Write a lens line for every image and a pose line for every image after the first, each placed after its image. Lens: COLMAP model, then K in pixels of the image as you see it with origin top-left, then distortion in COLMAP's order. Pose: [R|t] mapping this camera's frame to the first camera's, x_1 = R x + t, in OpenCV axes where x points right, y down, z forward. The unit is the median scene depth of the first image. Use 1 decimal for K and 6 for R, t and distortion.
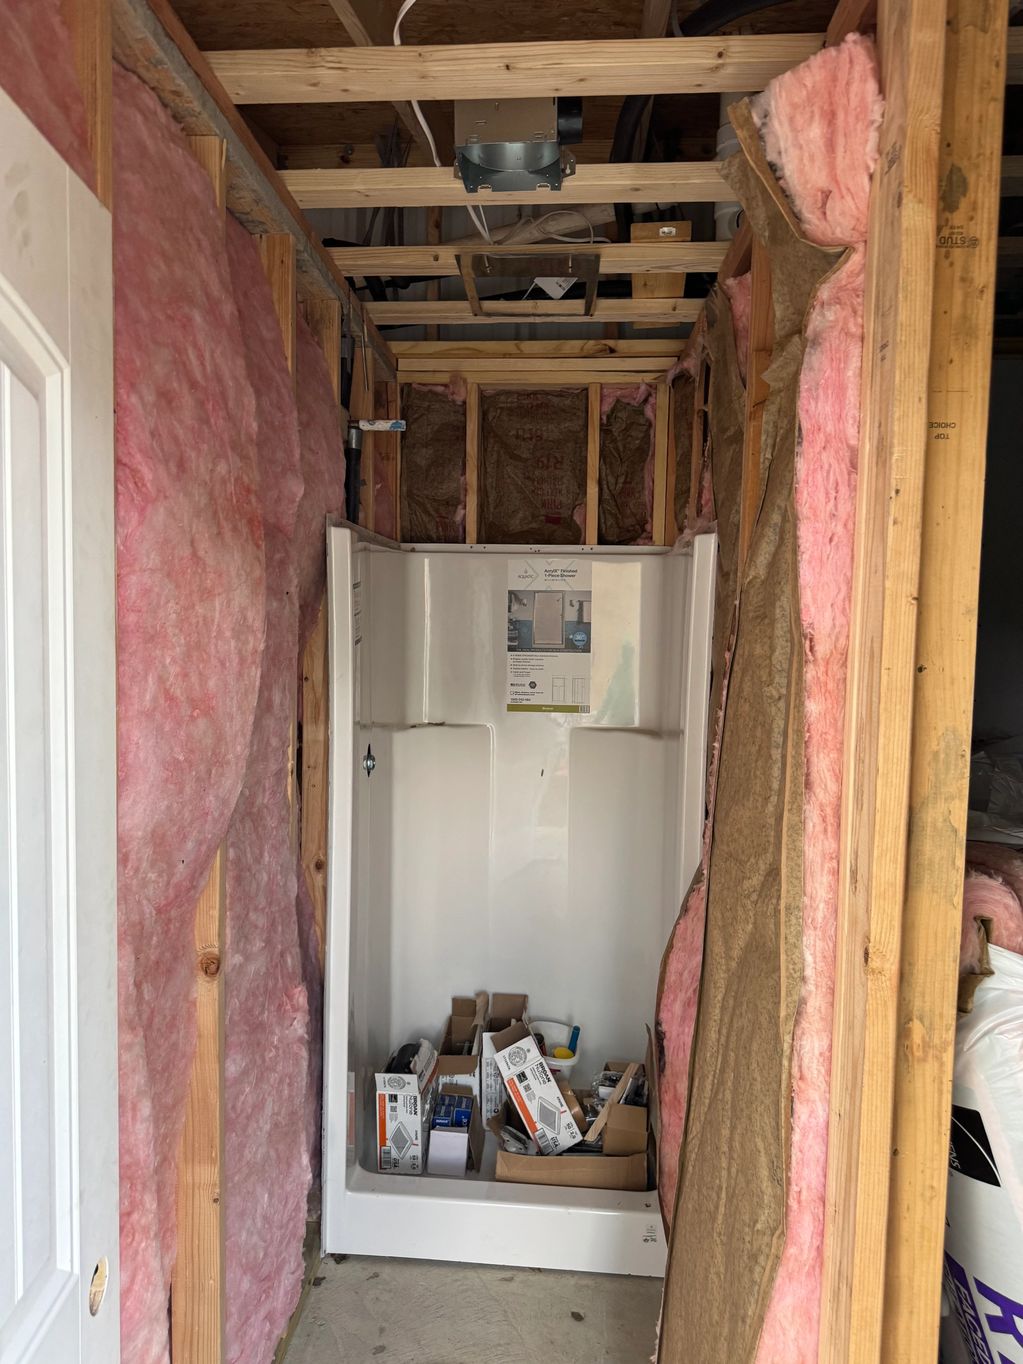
lens RADIAL K [[970.5, 0, 495.4], [0, 970.5, 685.1], [0, 0, 1]] dist [0.137499, -0.229865]
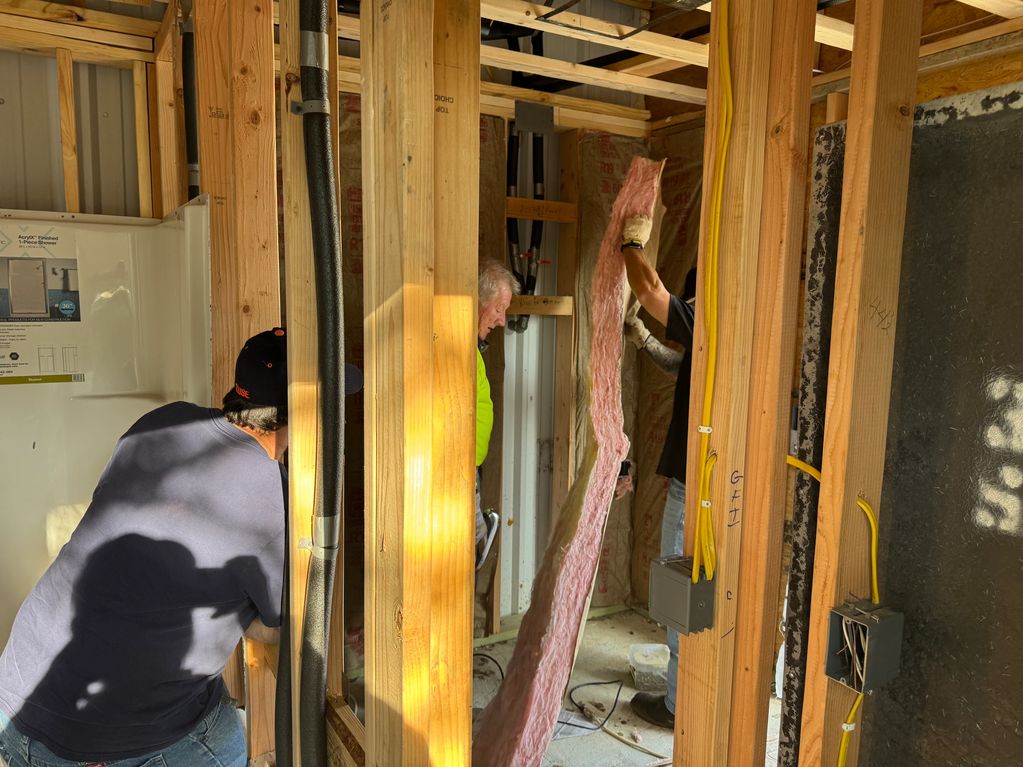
lens RADIAL K [[736.2, 0, 511.5], [0, 736.2, 383.5], [0, 0, 1]] dist [0.083826, -0.086265]
pose [[0.819166, -0.069831, 0.569290, 0.022954], [0.036986, 0.996926, 0.069066, -0.008442], [-0.572363, -0.035520, 0.819231, 0.144778]]
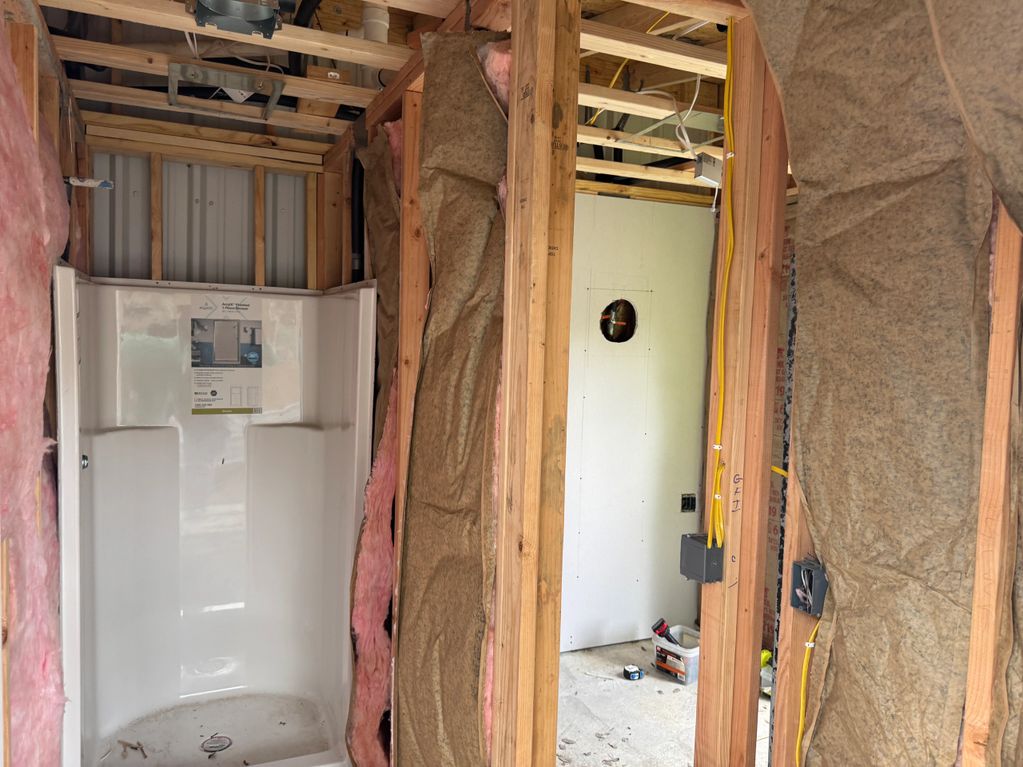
lens RADIAL K [[736.2, 0, 511.5], [0, 736.2, 383.5], [0, 0, 1]] dist [0.083826, -0.086265]
pose [[0.877322, -0.017337, 0.479589, -0.120986], [0.019447, 0.999811, 0.000568, -0.007694], [-0.479508, 0.008829, 0.877493, -0.066335]]
